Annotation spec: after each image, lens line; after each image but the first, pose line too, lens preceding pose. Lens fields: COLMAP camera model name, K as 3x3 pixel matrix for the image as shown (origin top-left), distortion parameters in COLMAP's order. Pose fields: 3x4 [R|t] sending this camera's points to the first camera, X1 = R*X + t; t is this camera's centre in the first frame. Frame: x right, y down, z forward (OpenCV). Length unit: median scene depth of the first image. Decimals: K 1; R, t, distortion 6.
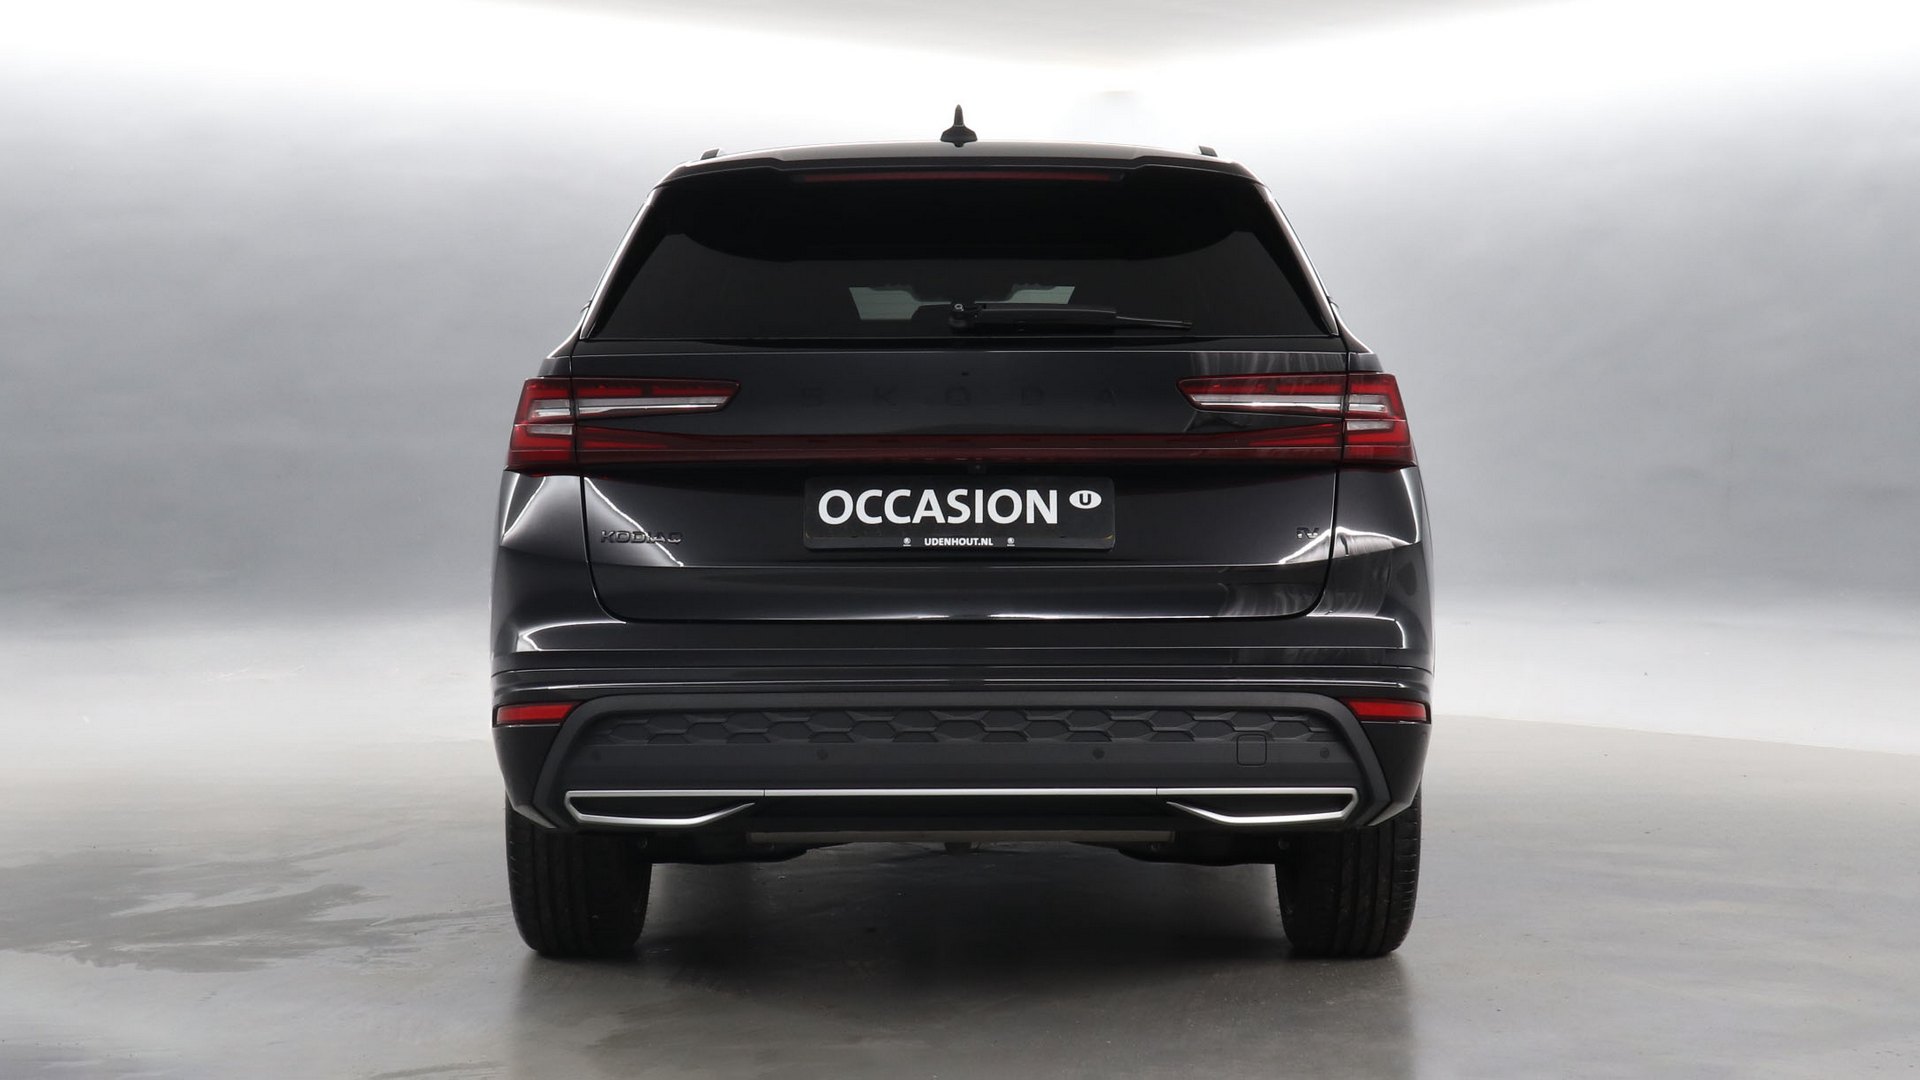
lens RADIAL K [[3290.9, 0, 960.0], [0, 3290.9, 534.4], [0, 0, 1]] dist [-0.438030, 0.000000]
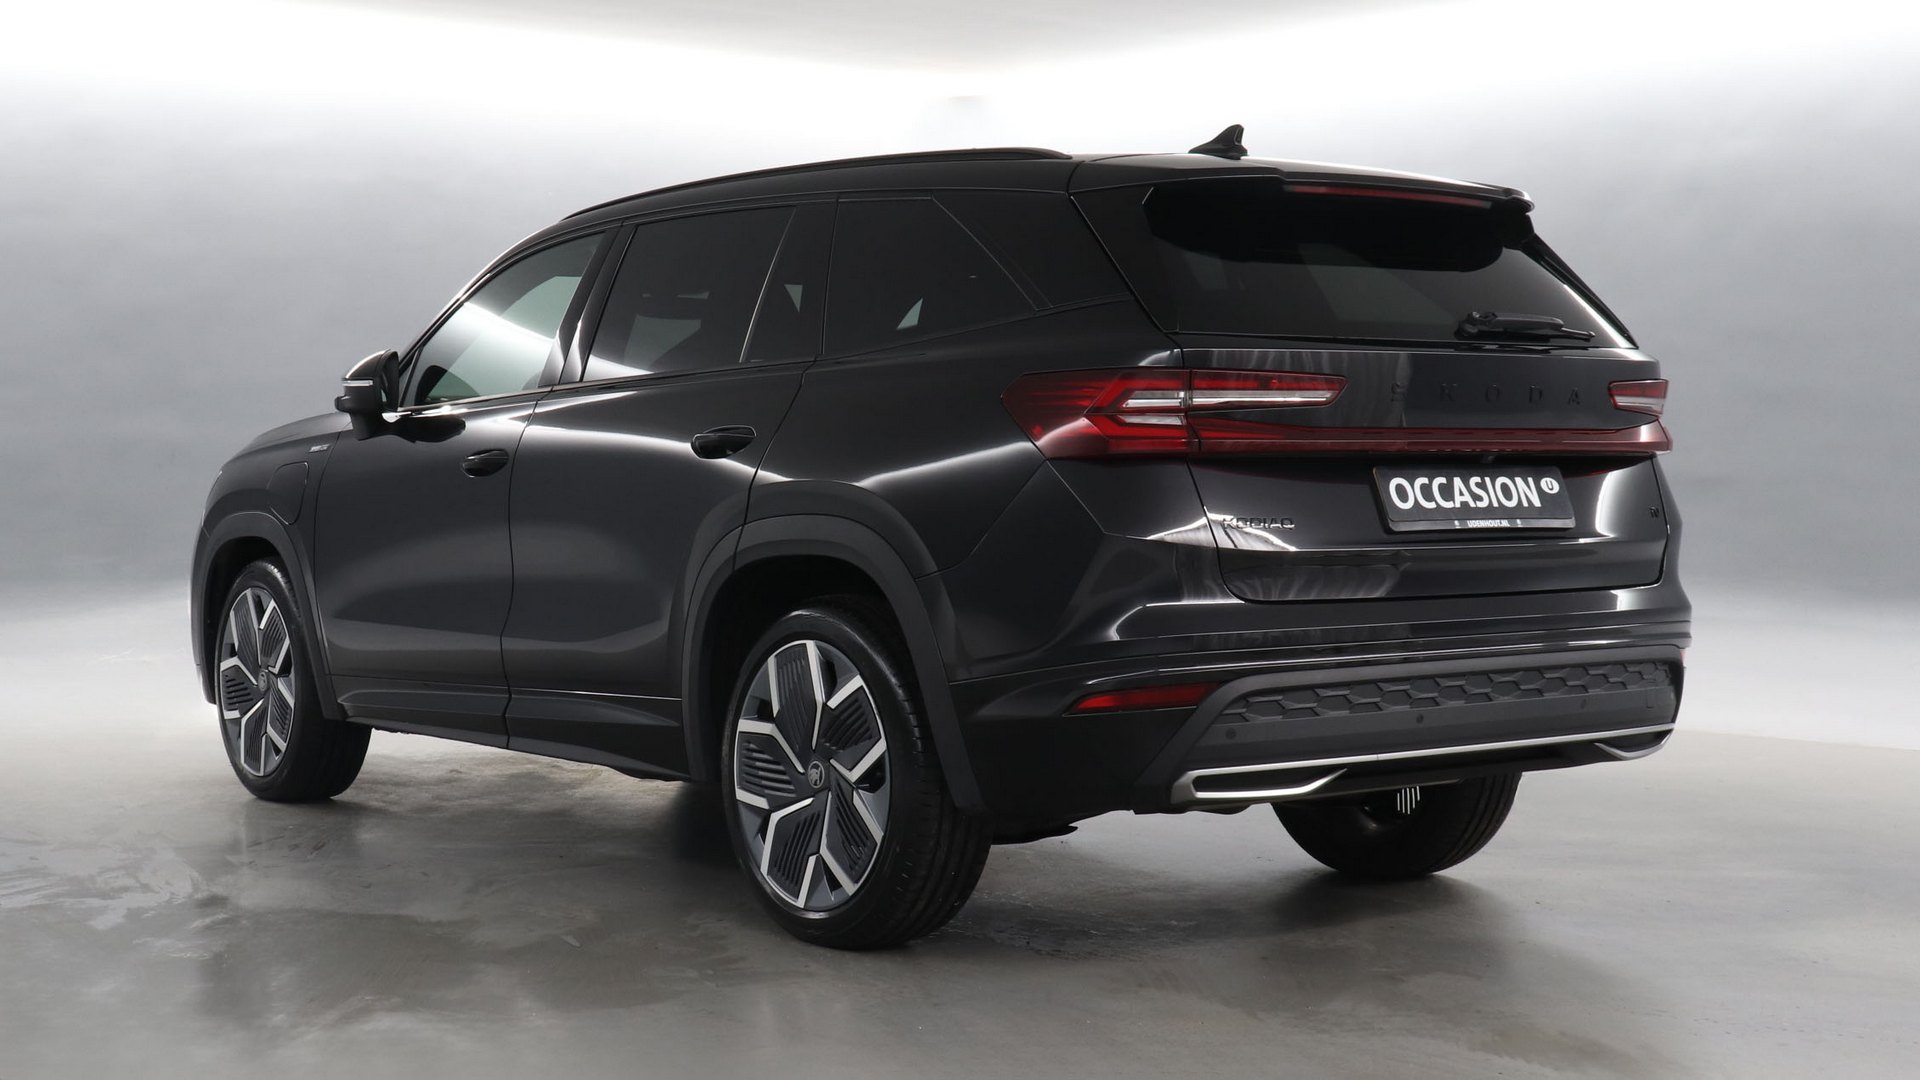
lens RADIAL K [[3290.9, 0, 959.8], [0, 3290.9, 530.7], [0, 0, 1]] dist [-0.438030, 0.000000]
pose [[0.756721, -0.015710, 0.653549, -0.861795], [0.010781, 0.999875, 0.011553, -0.010073], [-0.653649, -0.001697, 0.756796, 0.271252]]
